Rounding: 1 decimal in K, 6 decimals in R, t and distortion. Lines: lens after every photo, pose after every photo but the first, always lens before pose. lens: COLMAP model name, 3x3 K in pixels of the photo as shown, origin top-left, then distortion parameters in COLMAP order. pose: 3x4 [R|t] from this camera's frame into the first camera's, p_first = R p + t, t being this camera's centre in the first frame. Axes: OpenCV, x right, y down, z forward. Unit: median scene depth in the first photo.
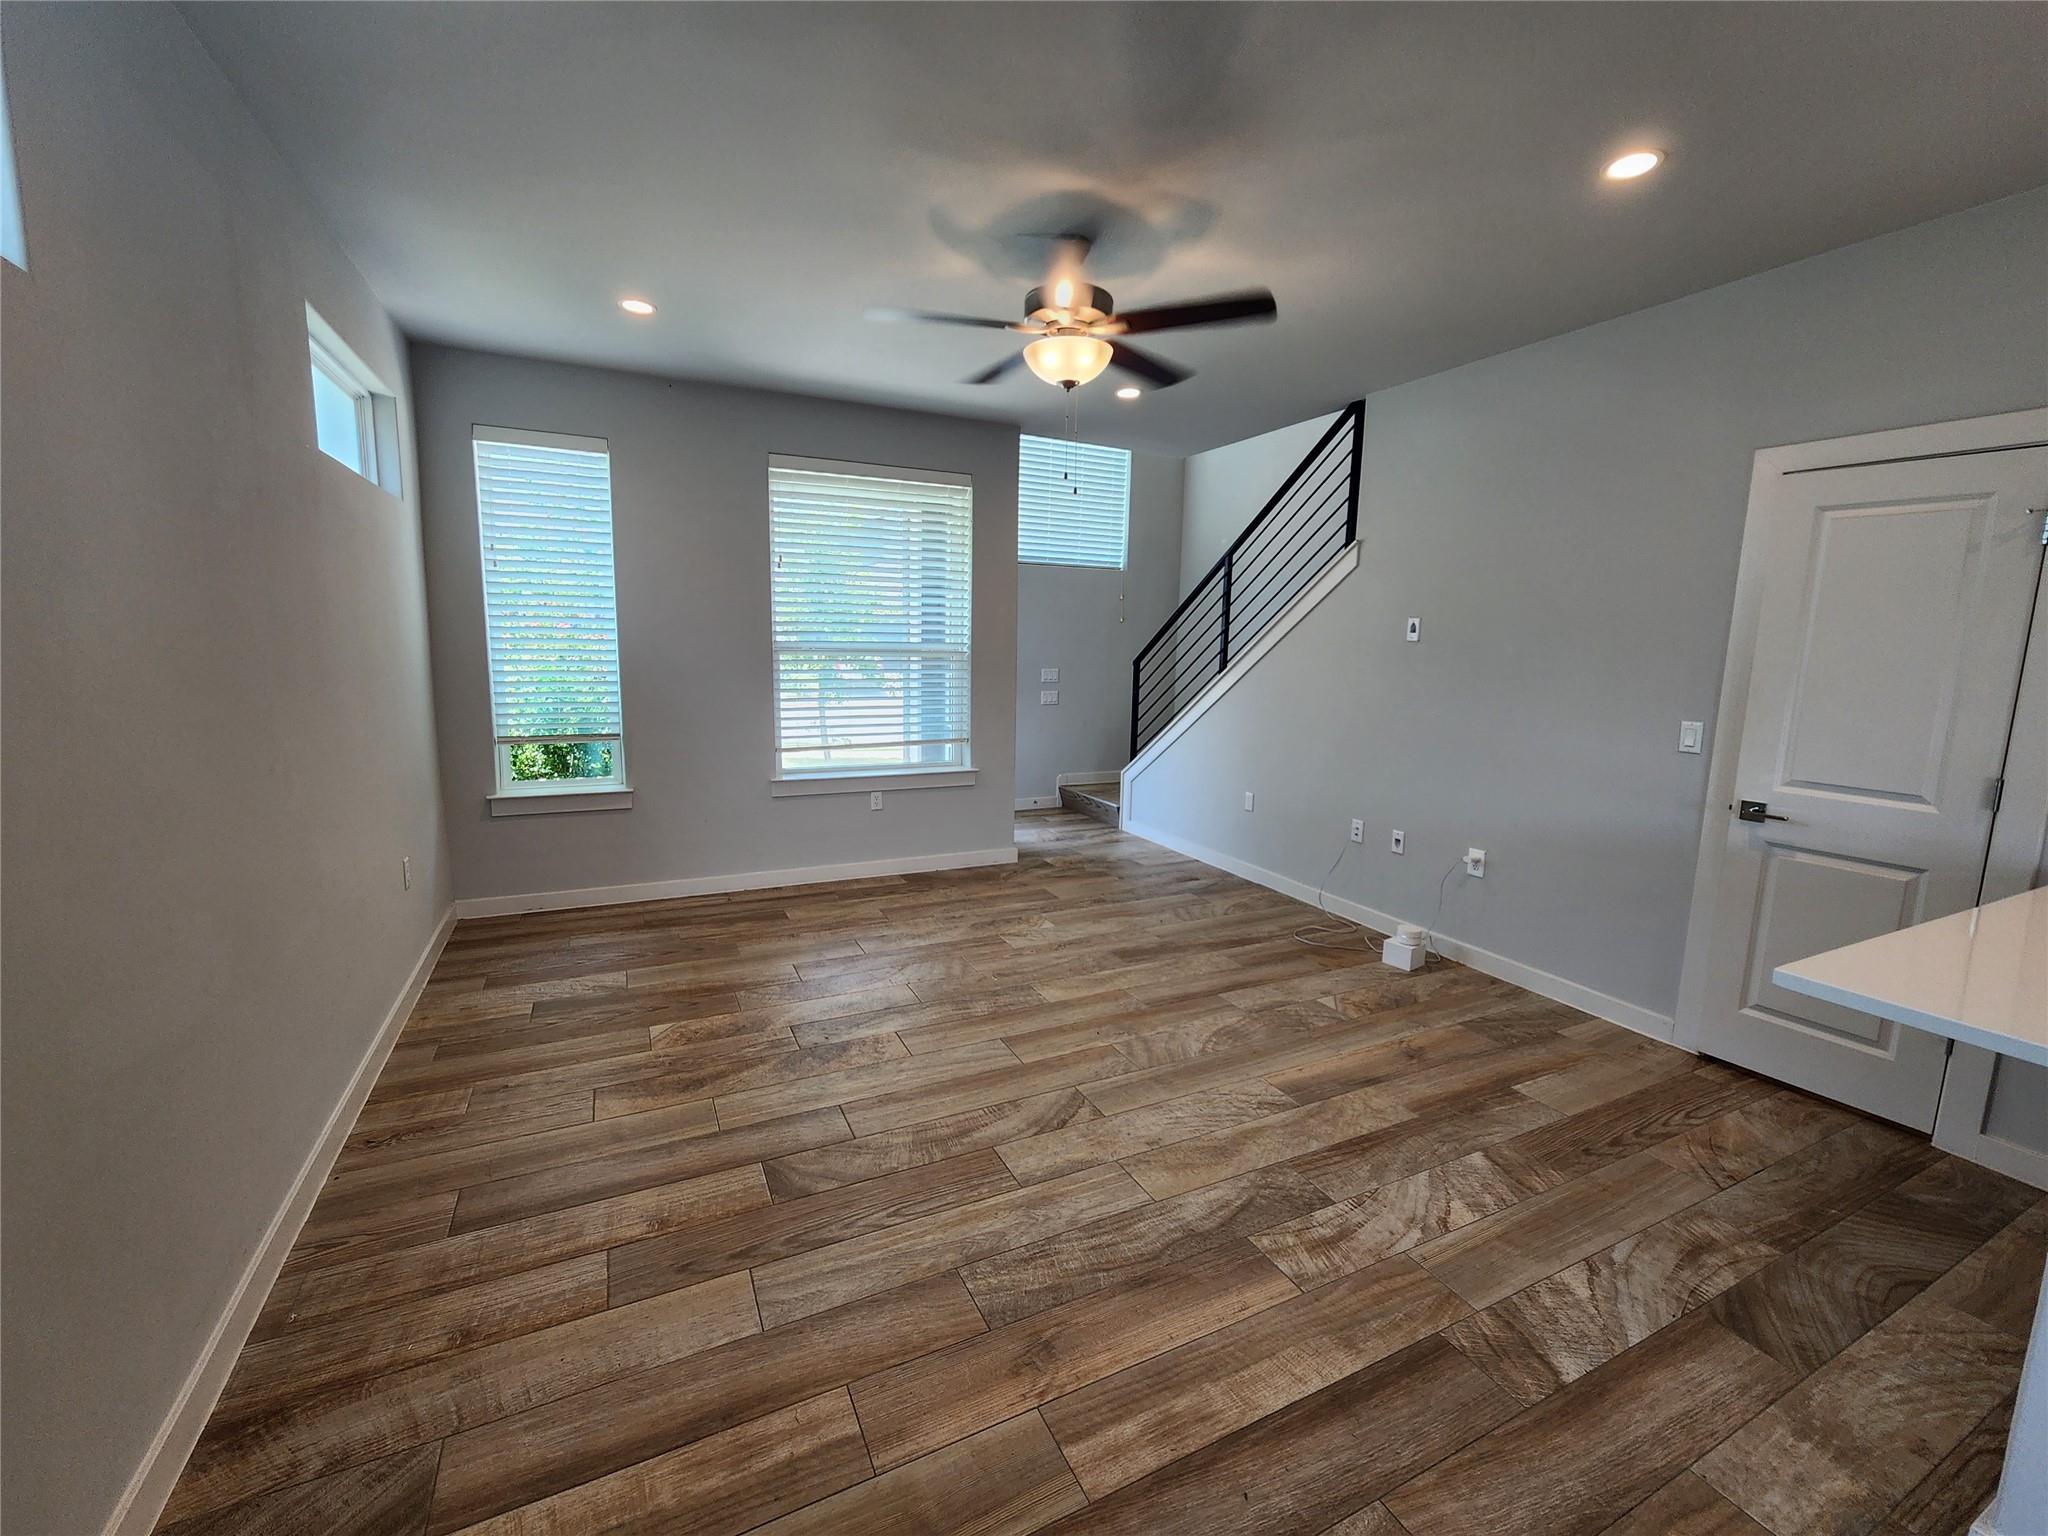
lens RADIAL K [[841.4, 0, 1021.6], [0, 841.4, 758.4], [0, 0, 1]] dist [-0.001601, -0.001129]
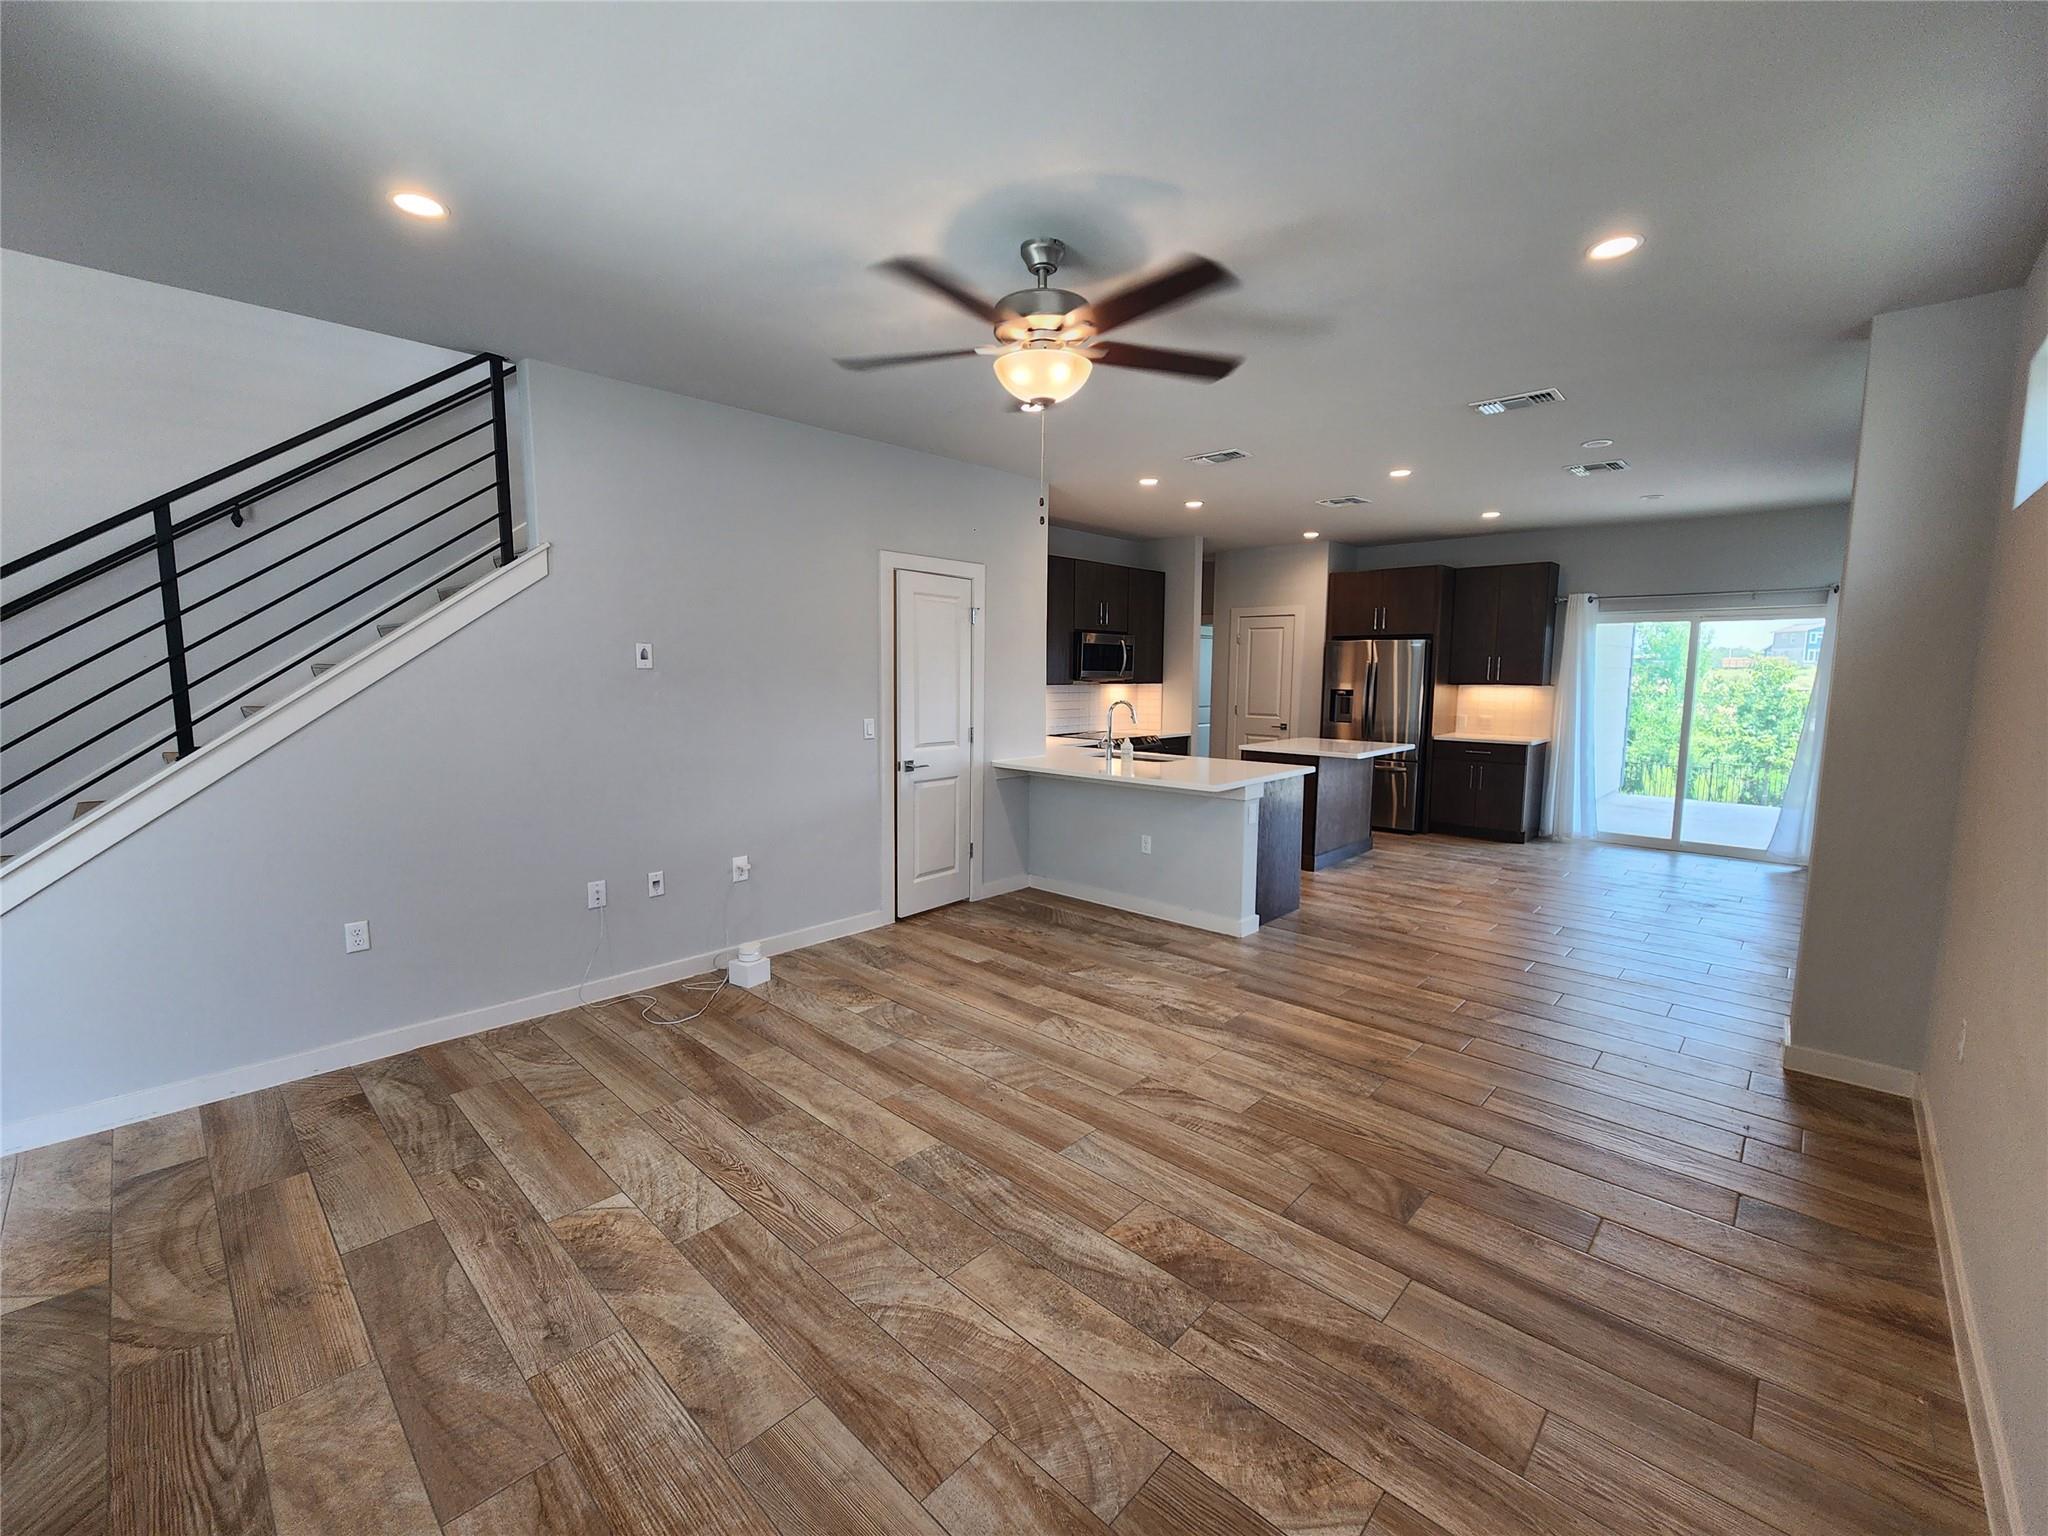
lens RADIAL K [[841.4, 0, 1035.5], [0, 841.4, 761.9], [0, 0, 1]] dist [-0.001601, -0.001129]
pose [[-0.356810, -0.124275, 0.925874, -0.709515], [0.120069, 0.976790, 0.177381, -0.191664], [-0.926428, 0.174460, -0.333607, 1.164590]]
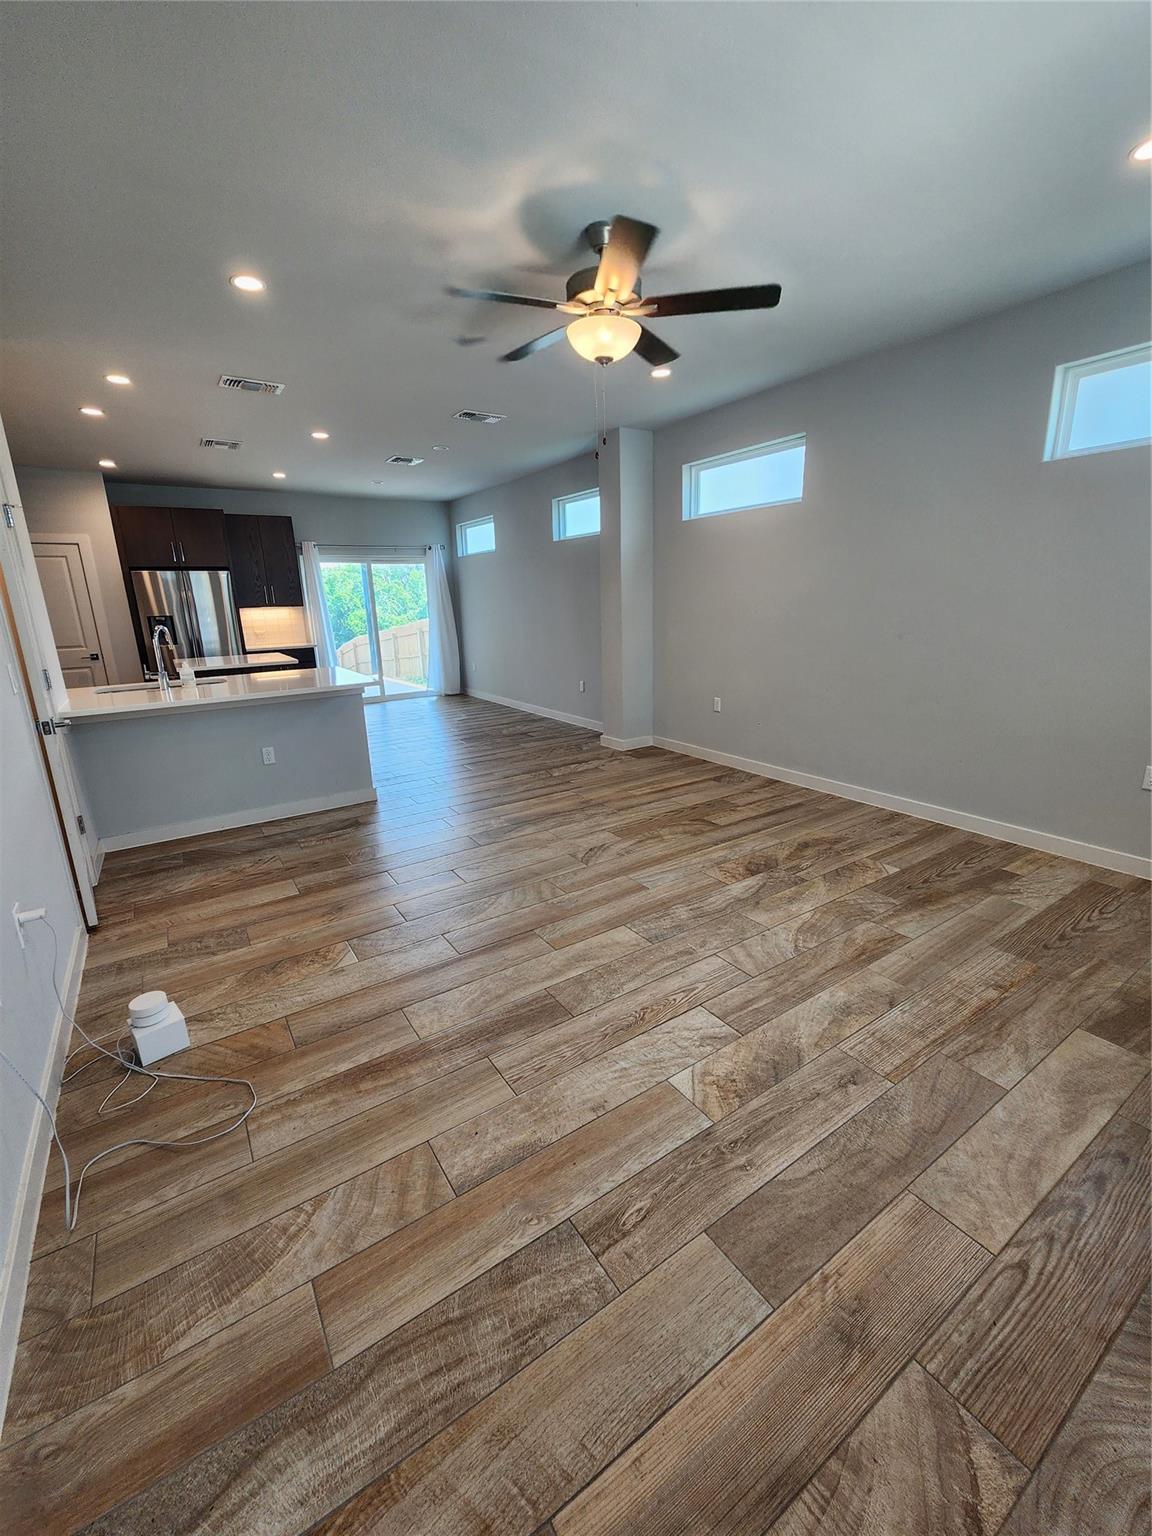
lens RADIAL K [[631.1, 0, 573.7], [0, 631.1, 765.1], [0, 0, 1]] dist [-0.001601, -0.001129]
pose [[-0.991905, 0.038799, -0.120910, 0.196129], [-0.011376, 0.921197, 0.388930, -0.222663], [0.126472, 0.387157, -0.913299, 1.722114]]
